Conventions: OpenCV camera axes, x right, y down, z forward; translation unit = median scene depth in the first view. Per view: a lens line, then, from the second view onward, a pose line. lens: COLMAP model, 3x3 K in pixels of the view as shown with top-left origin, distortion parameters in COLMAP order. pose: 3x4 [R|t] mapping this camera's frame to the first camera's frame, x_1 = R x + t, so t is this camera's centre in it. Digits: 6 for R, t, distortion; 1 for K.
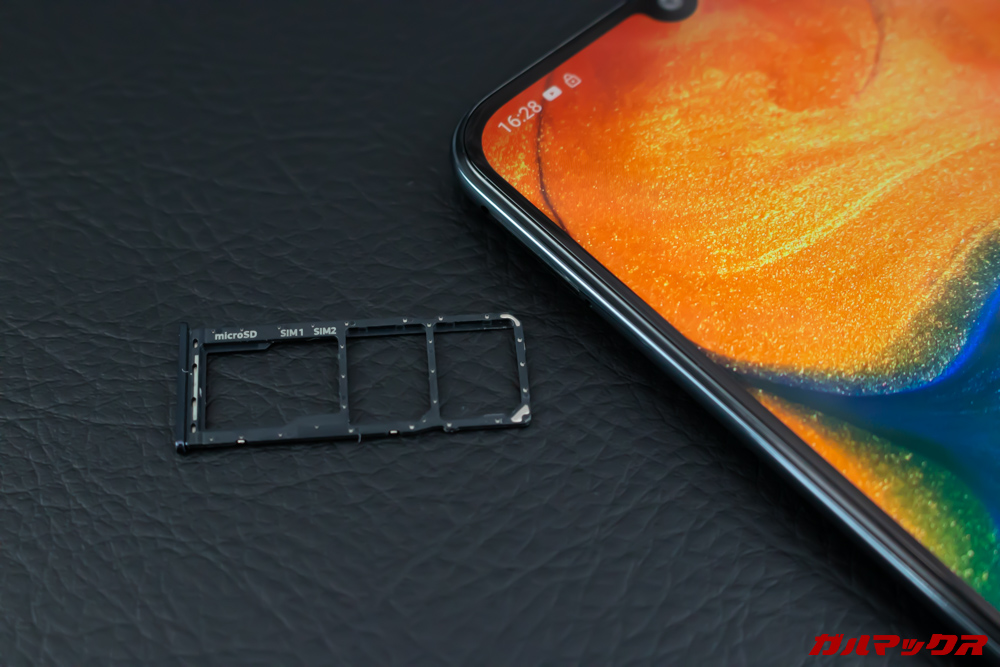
lens RADIAL K [[1472.3, 0, 500.0], [0, 1472.3, 333.5], [0, 0, 1]] dist [-0.057310, 0.030751]
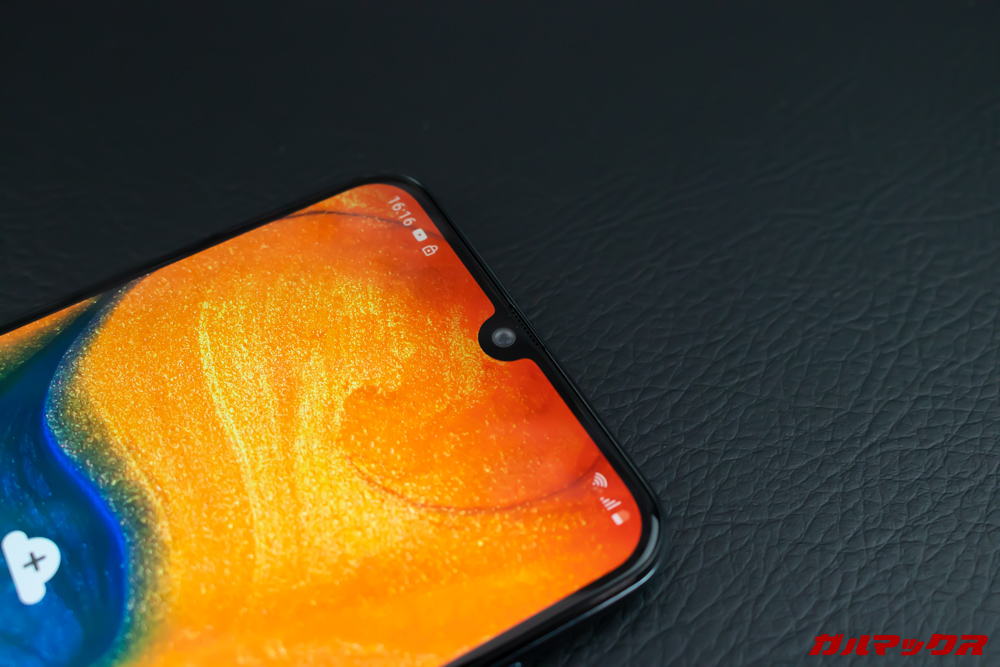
lens RADIAL K [[1105.4, 0, 500.0], [0, 1105.4, 333.5], [0, 0, 1]] dist [-0.114198, 0.066718]
pose [[-0.210779, 0.786808, -0.580091, 0.629752], [-0.834706, 0.163984, 0.525714, -0.703811], [0.508762, 0.595015, 0.622189, 0.550138]]
